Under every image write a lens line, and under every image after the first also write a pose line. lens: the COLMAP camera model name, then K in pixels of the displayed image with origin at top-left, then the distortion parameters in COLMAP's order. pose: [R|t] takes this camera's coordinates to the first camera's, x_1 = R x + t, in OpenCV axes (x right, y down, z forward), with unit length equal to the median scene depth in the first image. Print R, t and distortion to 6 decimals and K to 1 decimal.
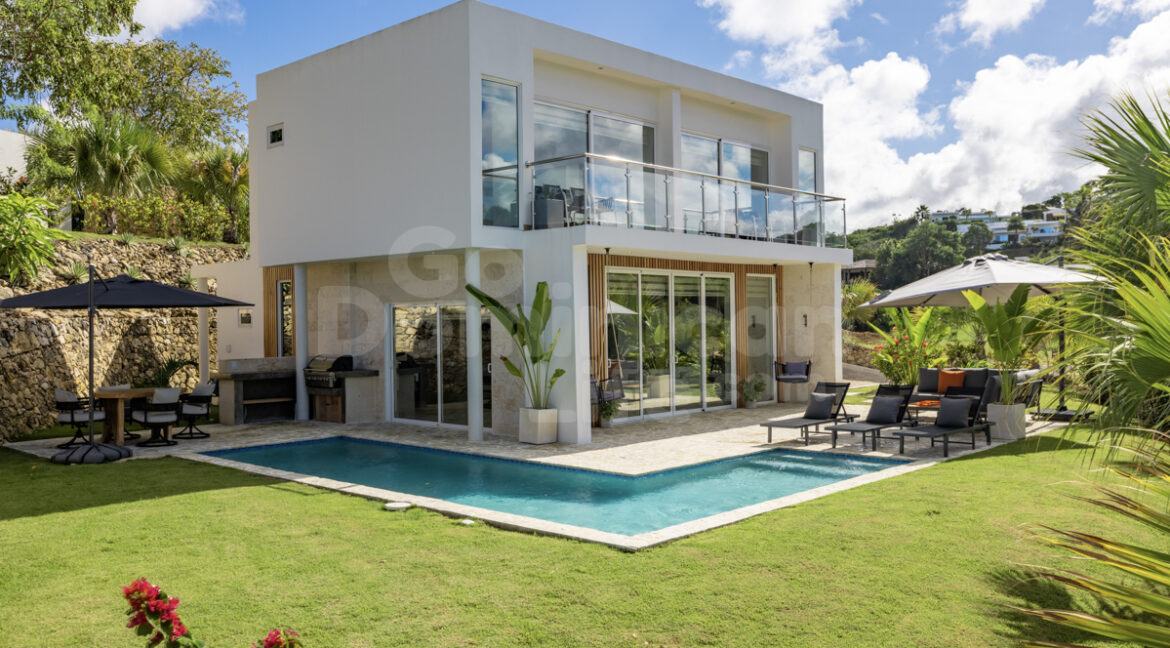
lens RADIAL K [[985.7, 0, 585.0], [0, 985.7, 324.0], [0, 0, 1]] dist [-0.011746, -0.004527]
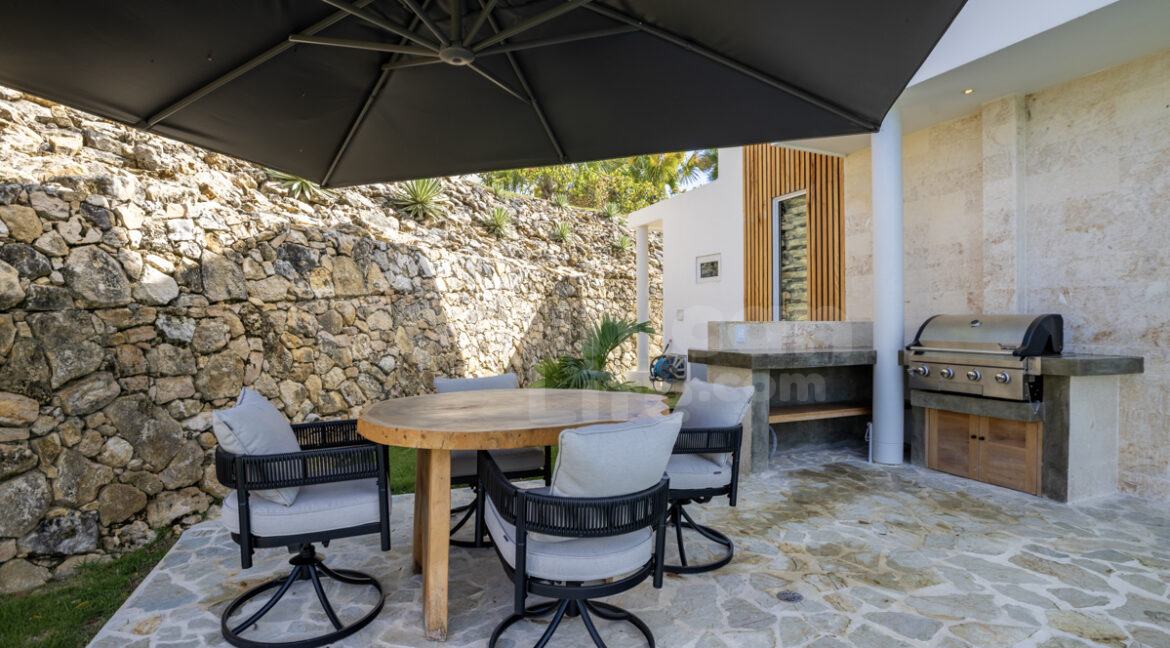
lens RADIAL K [[555.5, 0, 585.9], [0, 555.5, 322.9], [0, 0, 1]] dist [-0.049467, 0.014244]
pose [[0.913910, 0.016182, -0.405594, -0.273218], [-0.015987, 0.999865, 0.003870, 0.031516], [0.405602, 0.002948, 0.914045, 0.632236]]
